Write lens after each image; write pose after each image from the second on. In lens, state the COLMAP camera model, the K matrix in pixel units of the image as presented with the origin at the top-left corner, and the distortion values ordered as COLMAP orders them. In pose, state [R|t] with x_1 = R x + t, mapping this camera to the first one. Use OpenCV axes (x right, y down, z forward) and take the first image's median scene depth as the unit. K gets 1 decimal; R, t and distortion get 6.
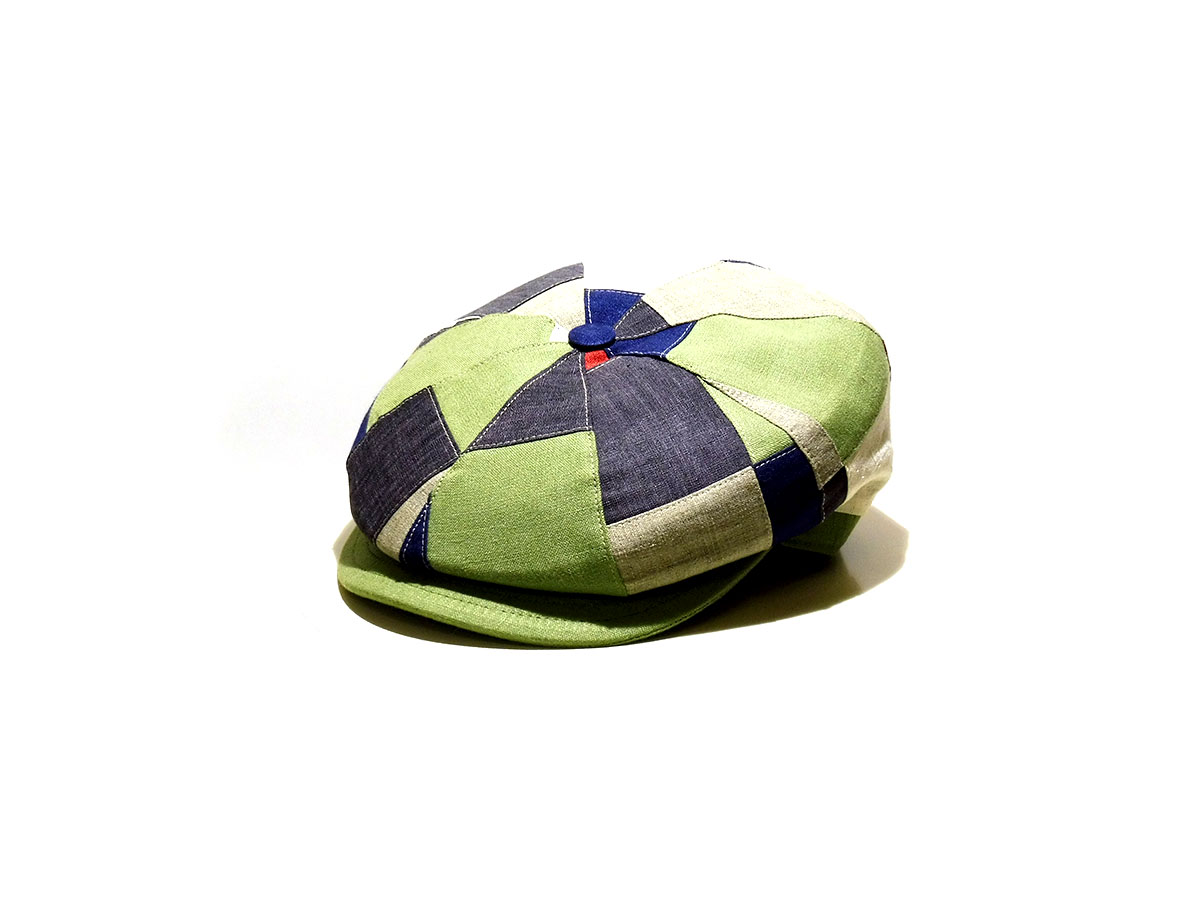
lens RADIAL K [[2163.3, 0, 600.0], [0, 2163.3, 450.0], [0, 0, 1]] dist [-0.000015, -0.003346]
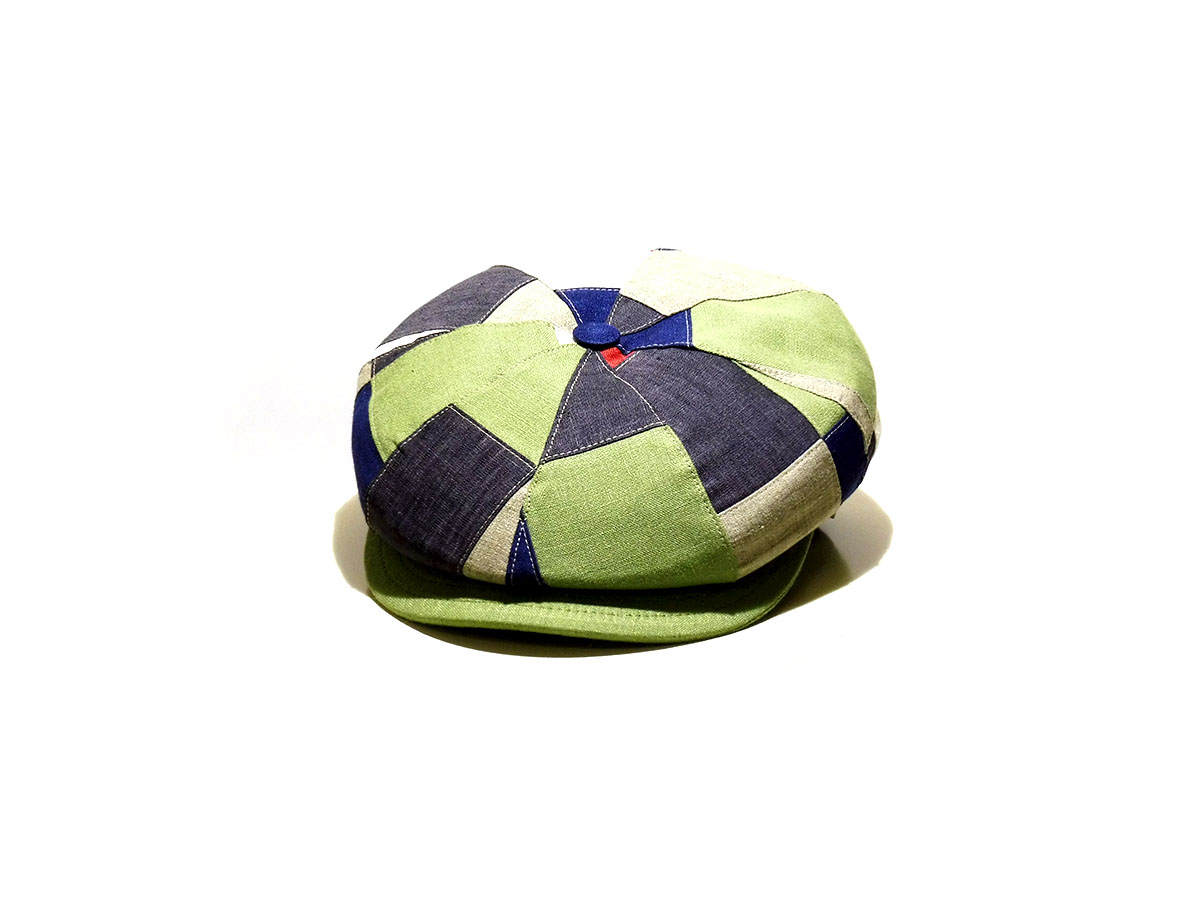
lens RADIAL K [[2163.3, 0, 600.0], [0, 2163.3, 450.0], [0, 0, 1]] dist [-0.000015, -0.003346]
pose [[0.912485, -0.130751, 0.387653, -0.426840], [0.130030, 0.991109, 0.028214, -0.030113], [-0.387895, 0.024662, 0.921374, 0.087609]]
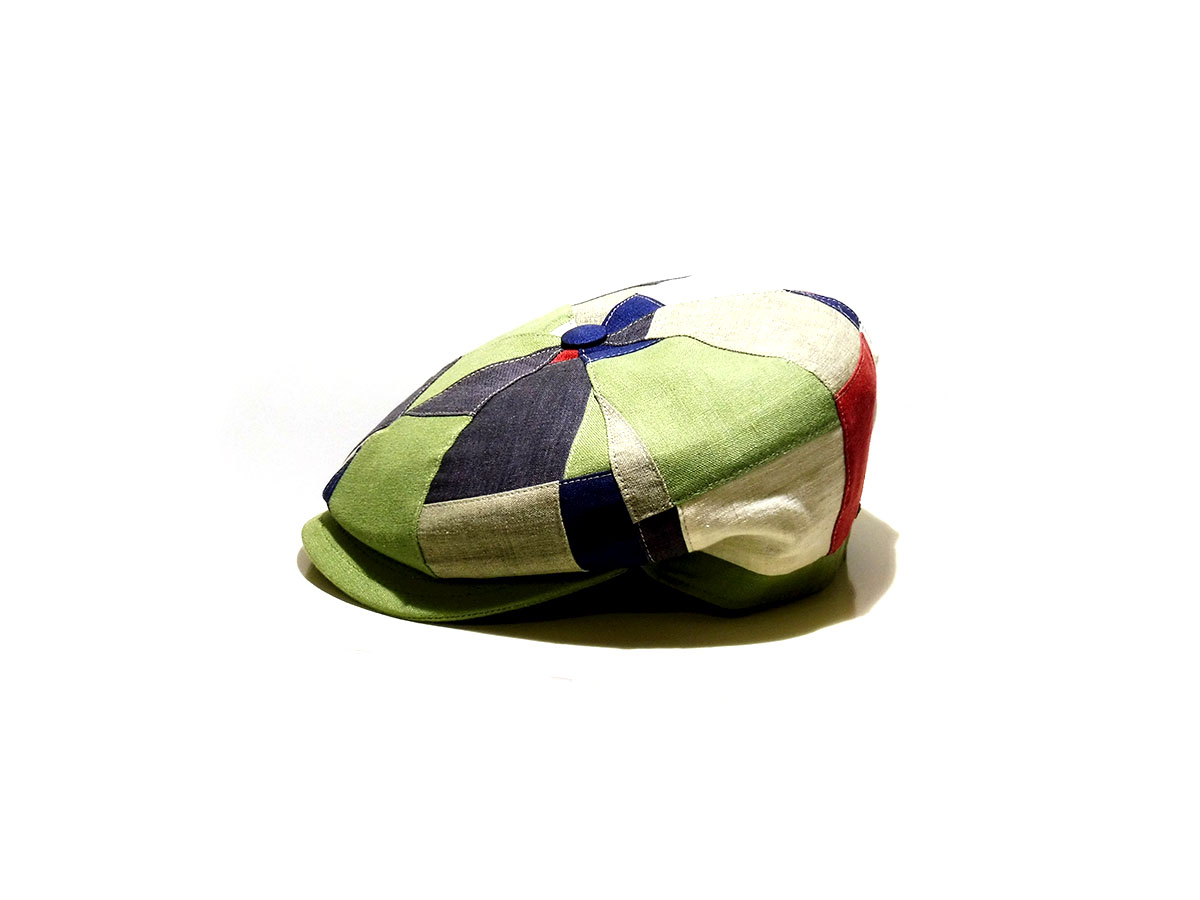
lens RADIAL K [[2163.3, 0, 600.0], [0, 2163.3, 450.0], [0, 0, 1]] dist [-0.000015, -0.003346]
pose [[0.738299, 0.202378, -0.643396, 0.709961], [-0.205304, 0.976087, 0.071438, -0.079860], [0.642468, 0.079349, 0.762193, 0.261522]]
